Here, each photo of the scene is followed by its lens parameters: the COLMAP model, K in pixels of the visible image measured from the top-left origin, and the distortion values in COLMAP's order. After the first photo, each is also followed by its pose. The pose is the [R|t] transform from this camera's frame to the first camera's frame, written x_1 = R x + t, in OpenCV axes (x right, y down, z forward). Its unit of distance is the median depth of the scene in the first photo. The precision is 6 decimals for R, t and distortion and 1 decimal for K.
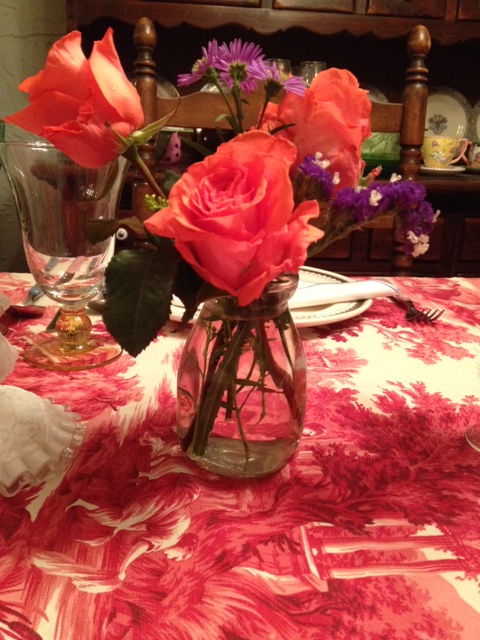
lens RADIAL K [[656.5, 0, 243.5], [0, 656.5, 318.1], [0, 0, 1]] dist [0.136515, 0.000000]
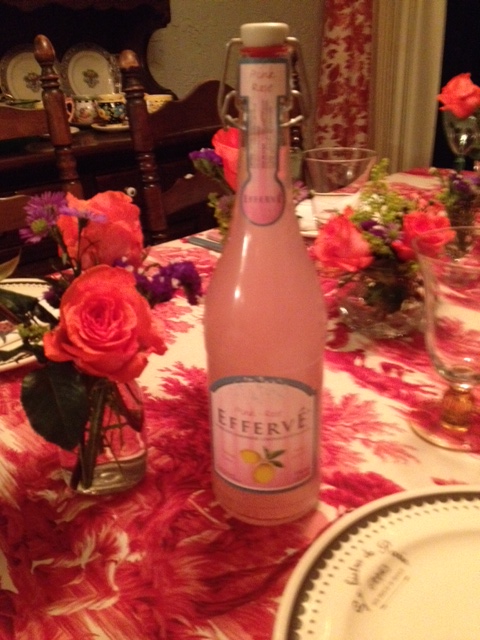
lens RADIAL K [[656.5, 0, 239.6], [0, 656.5, 322.2], [0, 0, 1]] dist [0.136515, 0.000000]
pose [[0.797157, -0.324276, 0.509299, -0.448284], [0.252077, 0.945244, 0.207294, -0.346024], [-0.548632, -0.036864, 0.835251, -0.309631]]
